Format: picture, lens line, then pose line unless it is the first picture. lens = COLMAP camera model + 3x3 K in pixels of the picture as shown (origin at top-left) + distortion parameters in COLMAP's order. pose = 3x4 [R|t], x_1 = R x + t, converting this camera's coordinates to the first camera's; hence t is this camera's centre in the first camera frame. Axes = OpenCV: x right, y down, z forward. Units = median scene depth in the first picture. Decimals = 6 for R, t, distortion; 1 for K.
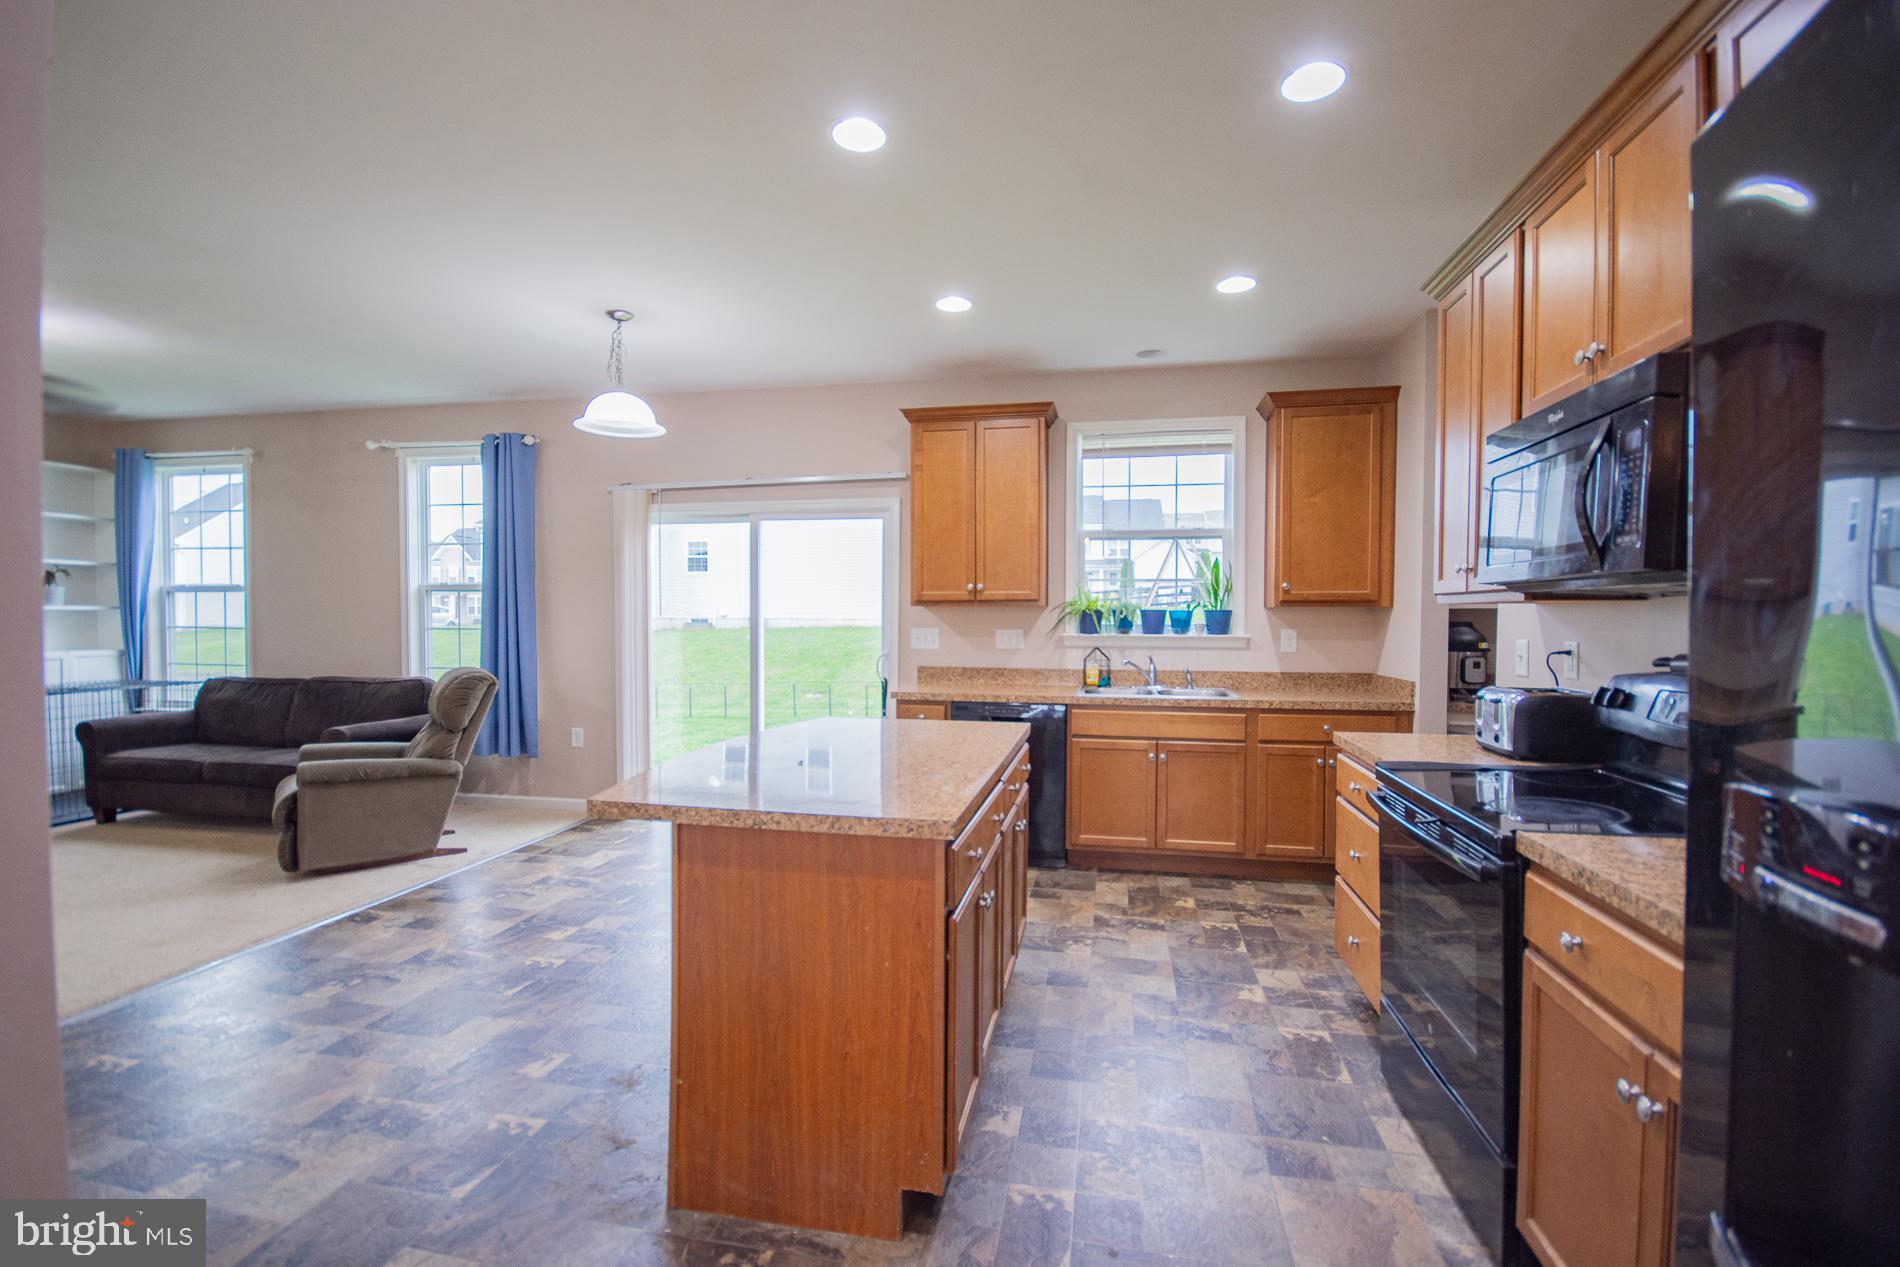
lens RADIAL K [[835.8, 0, 950.0], [0, 835.8, 633.5], [0, 0, 1]] dist [0.002401, -0.006254]
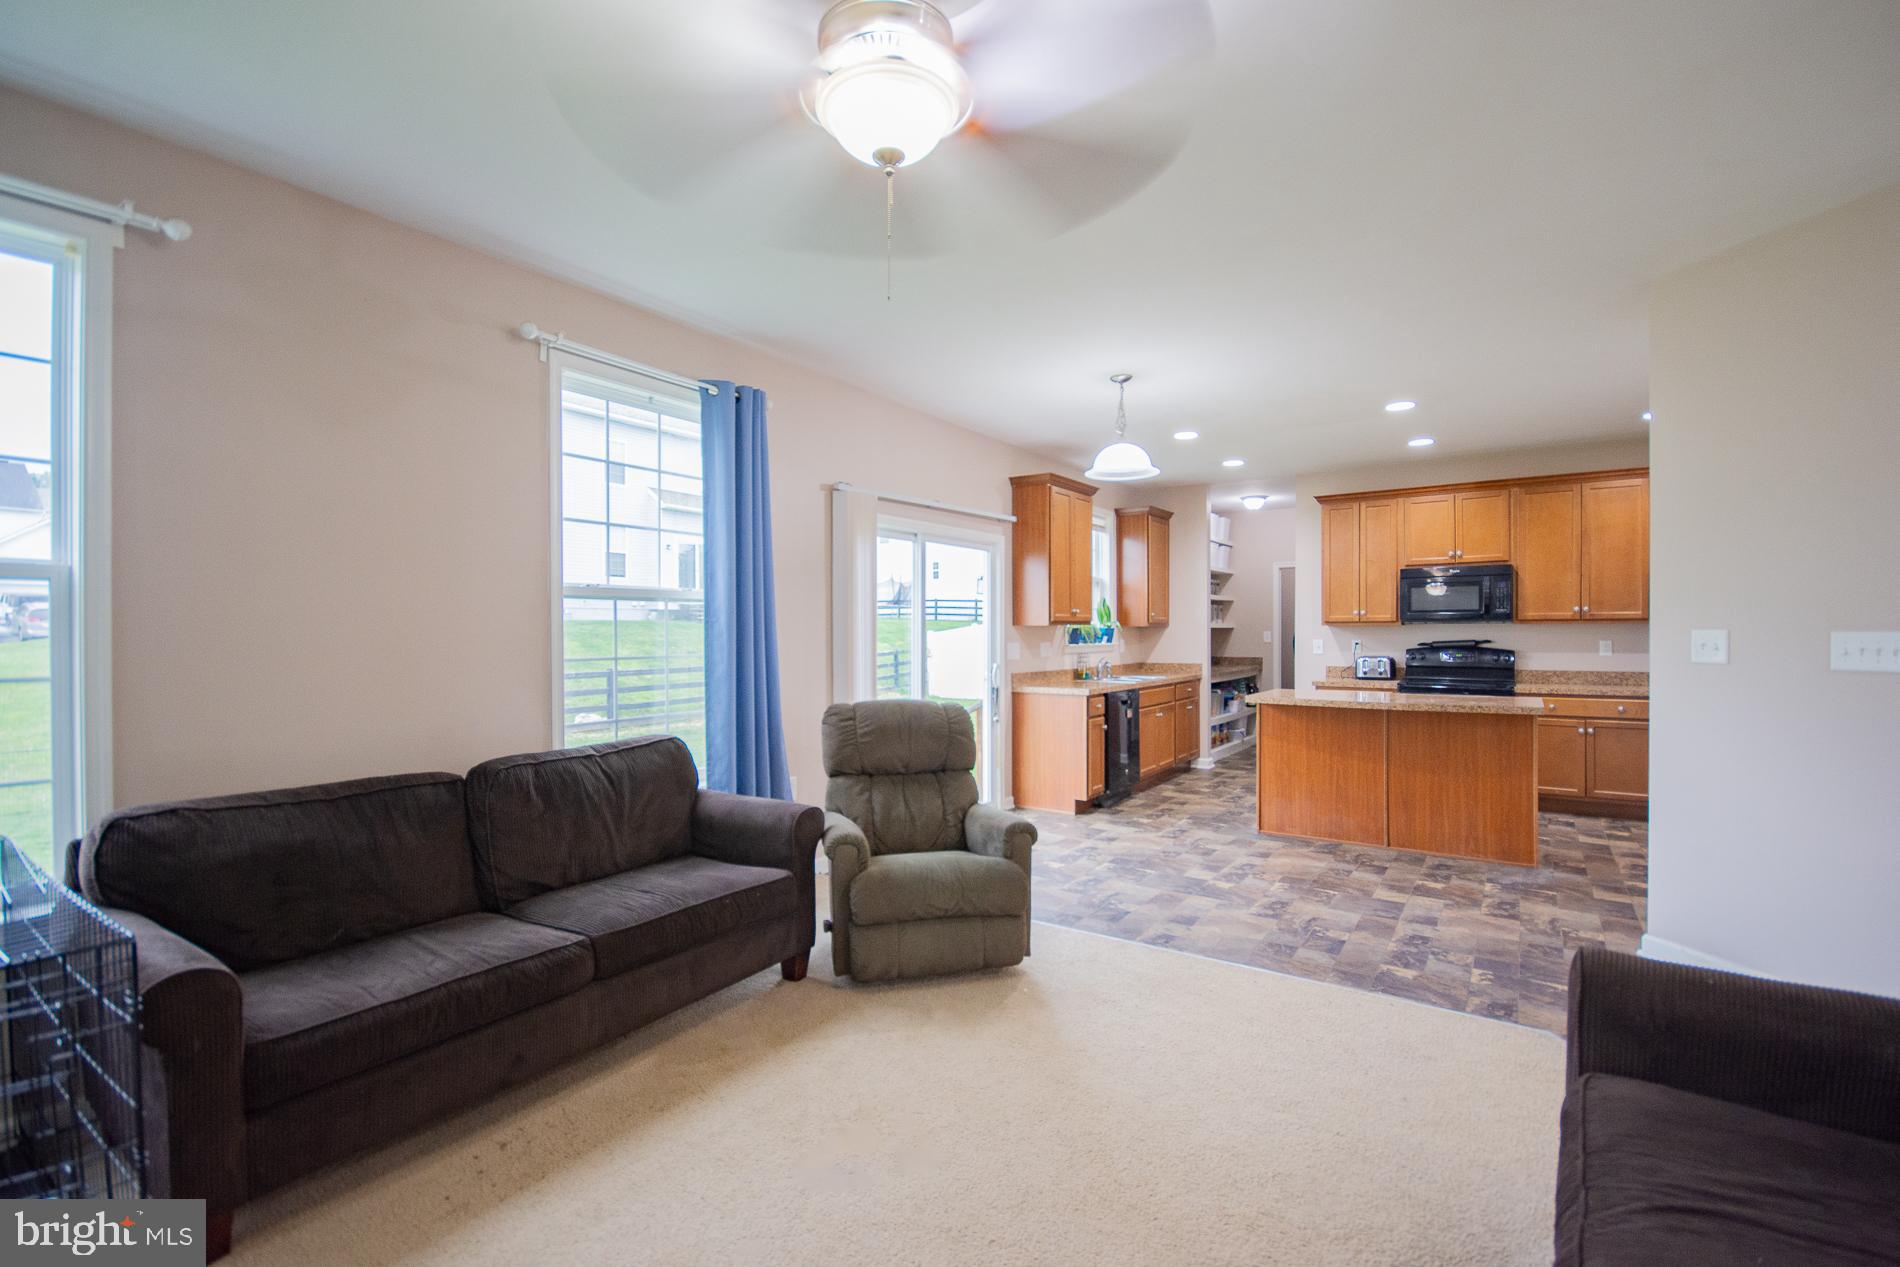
lens RADIAL K [[840.0, 0, 950.9], [0, 840.0, 636.2], [0, 0, 1]] dist [0.003305, 0.000475]
pose [[0.393117, -0.009477, 0.919440, -1.569089], [0.024806, 0.999692, -0.000302, -0.023190], [-0.919154, 0.022926, 0.393231, 0.758049]]
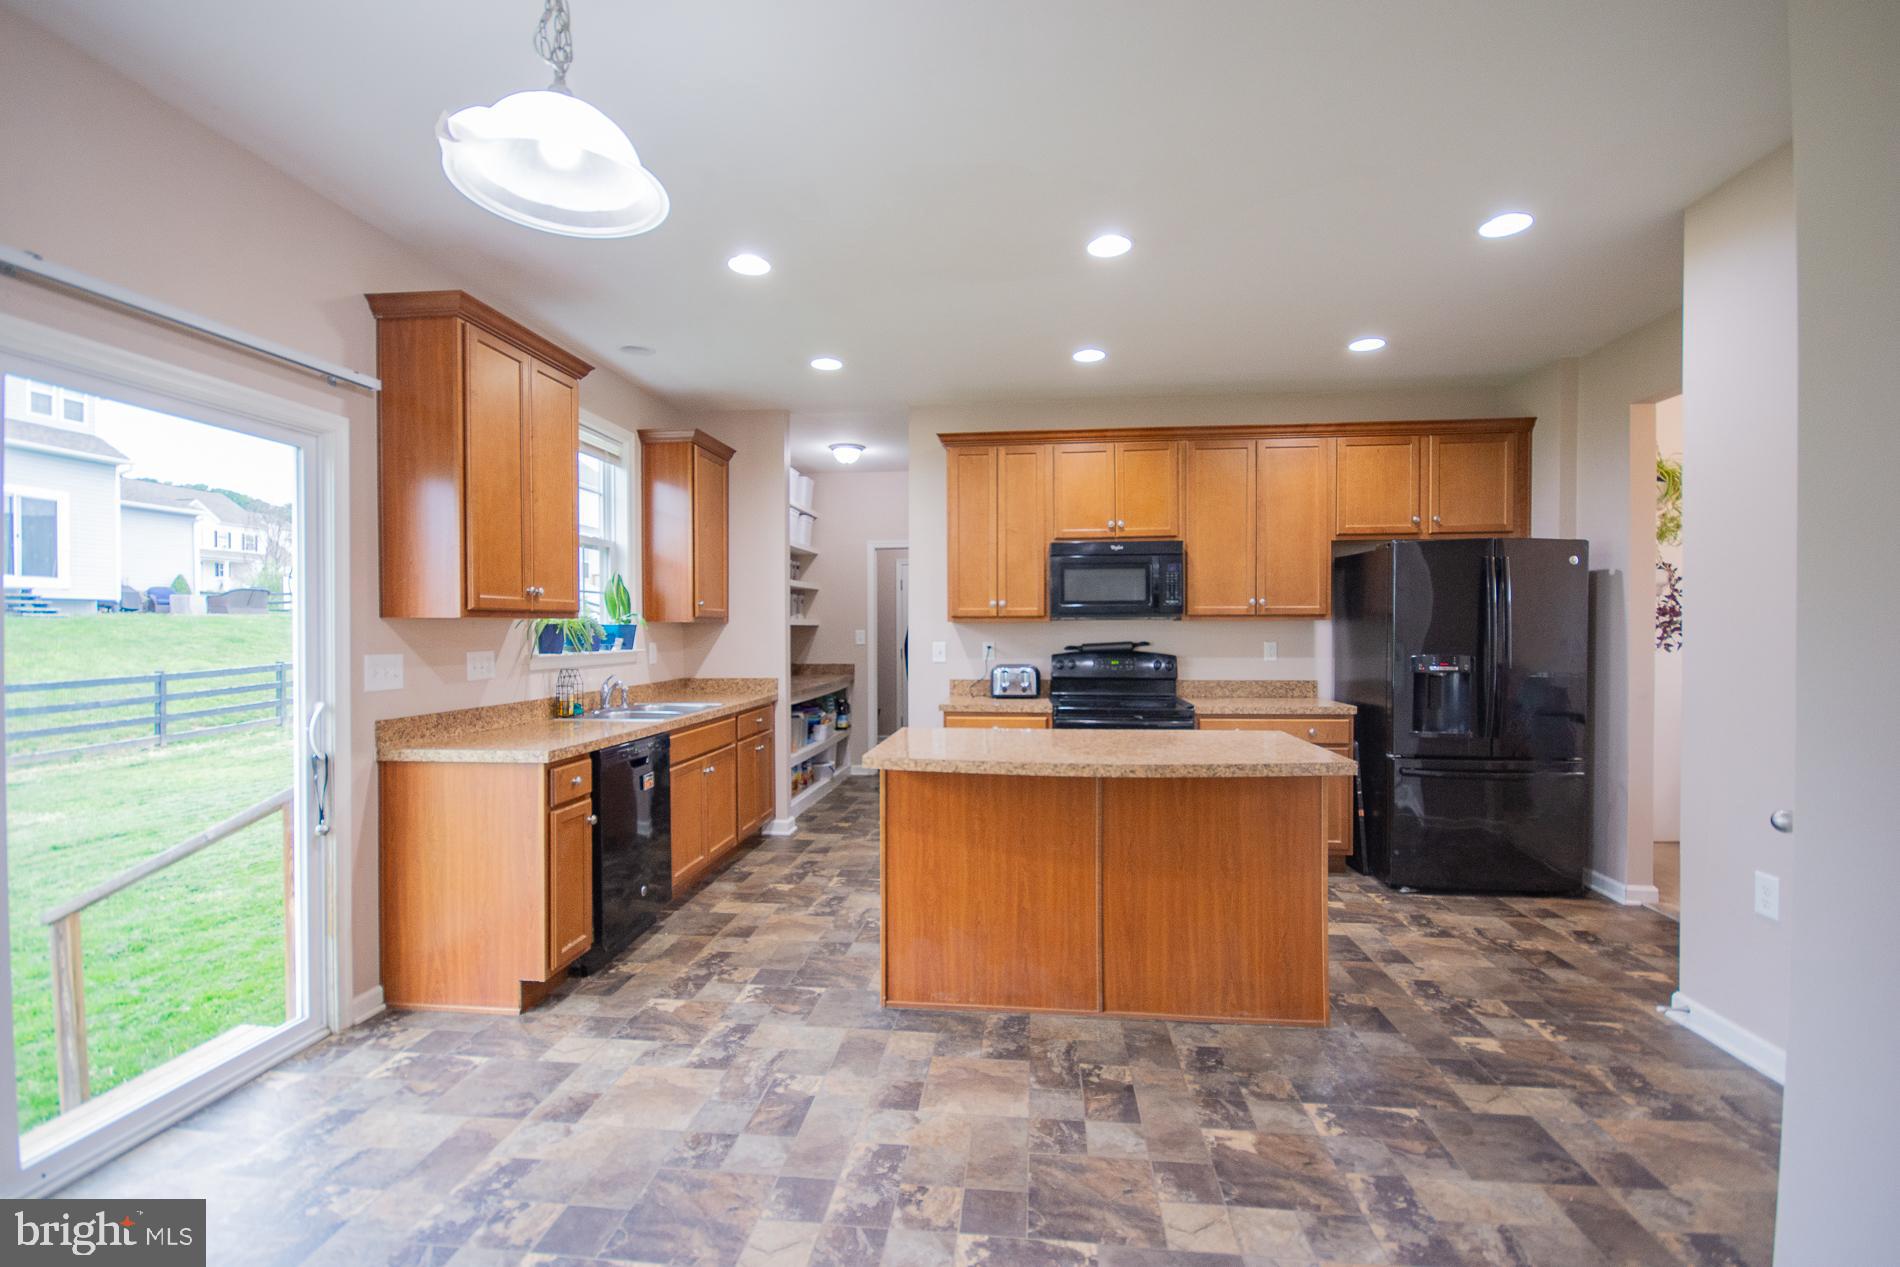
lens RADIAL K [[840.0, 0, 950.9], [0, 840.0, 636.2], [0, 0, 1]] dist [0.003305, 0.000475]
pose [[-0.091447, -0.011788, 0.995740, -0.832334], [0.023819, 0.999618, 0.014021, -0.022956], [-0.995525, 0.025000, -0.091131, 0.845737]]
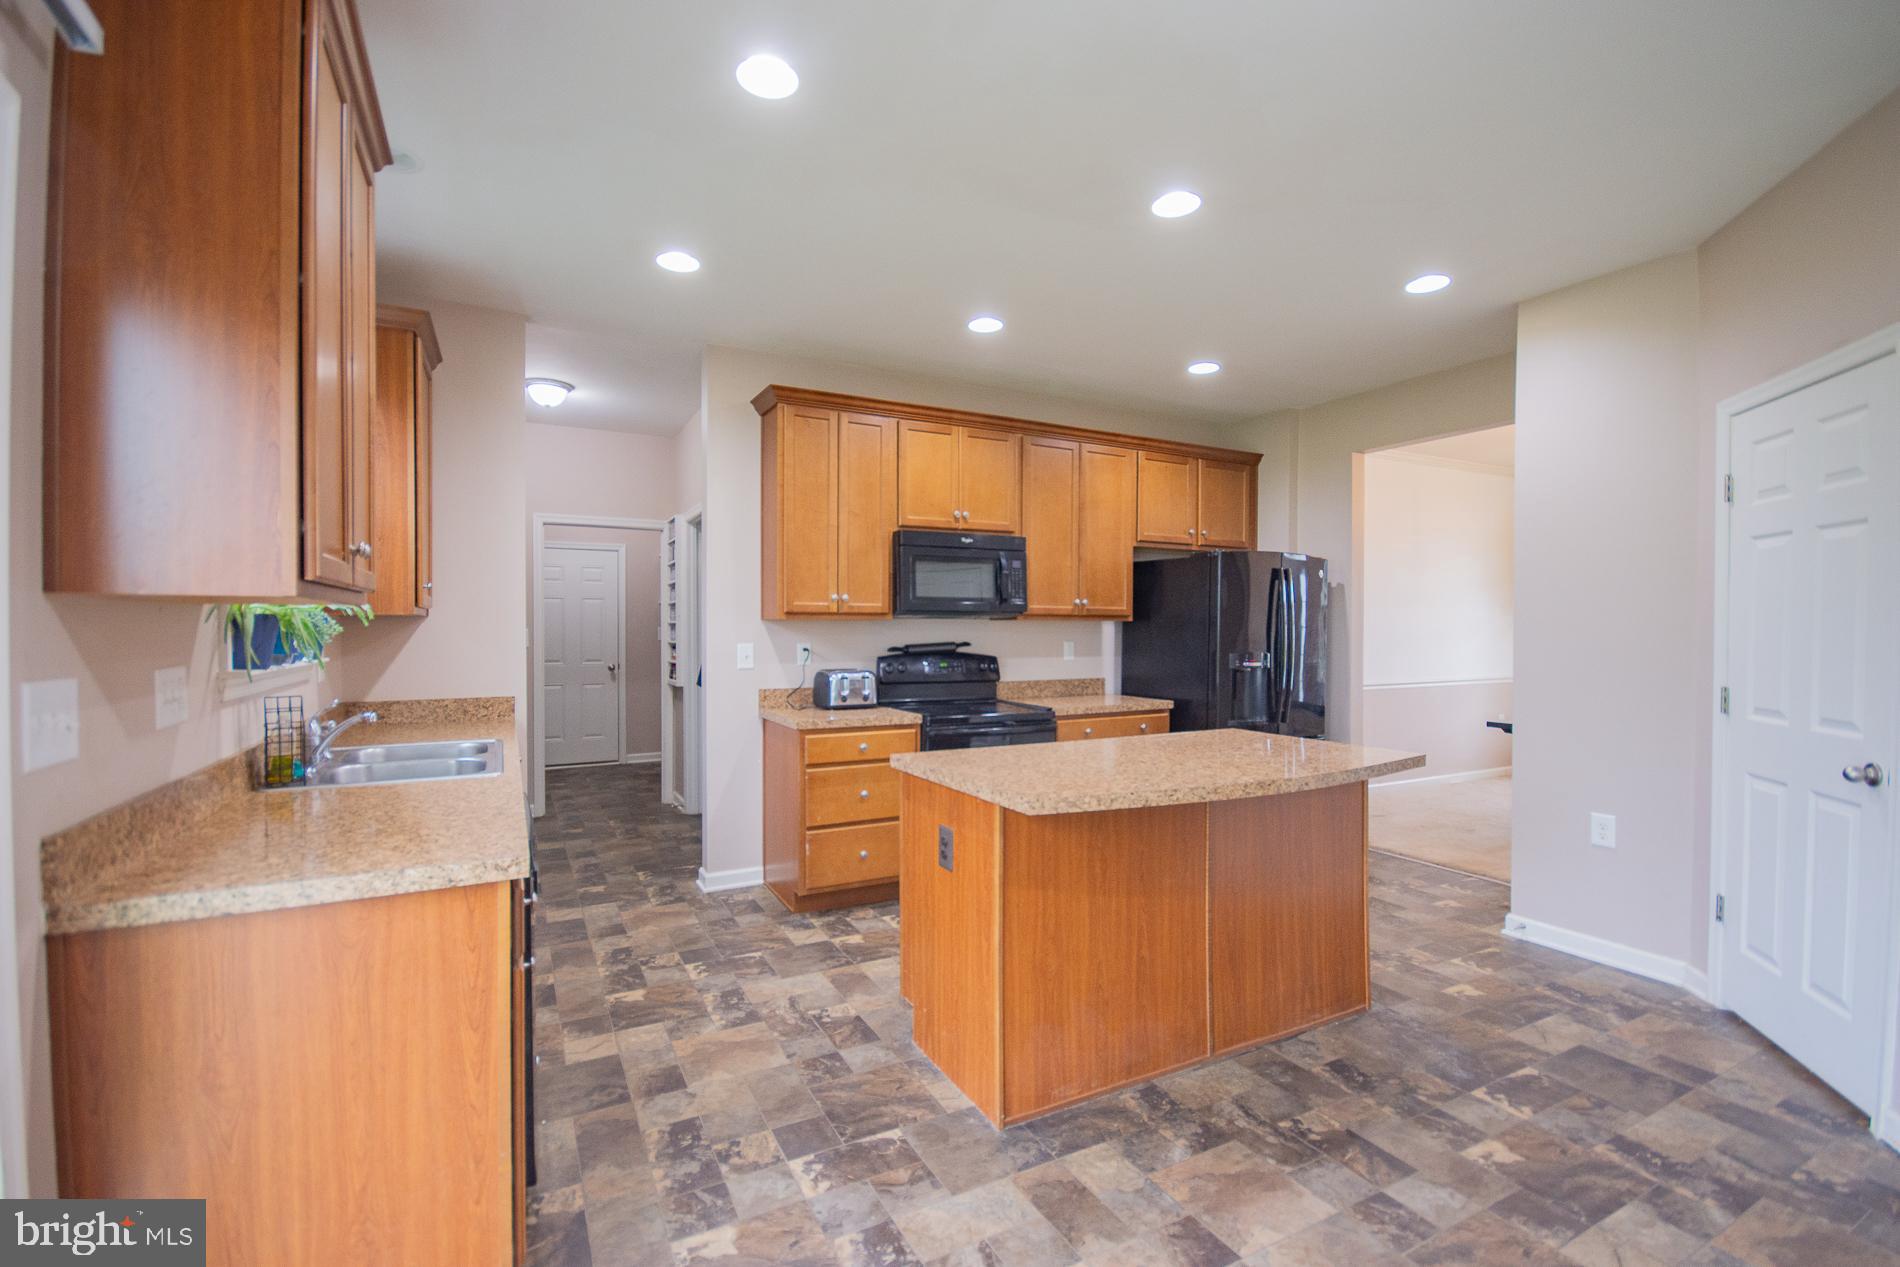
lens RADIAL K [[831.9, 0, 952.8], [0, 831.9, 635.6], [0, 0, 1]] dist [0.018432, -0.014381]
pose [[-0.632477, -0.010911, 0.774502, -0.494979], [0.012426, 0.999629, 0.024230, -0.028171], [-0.774479, 0.024949, -0.632107, 1.215428]]
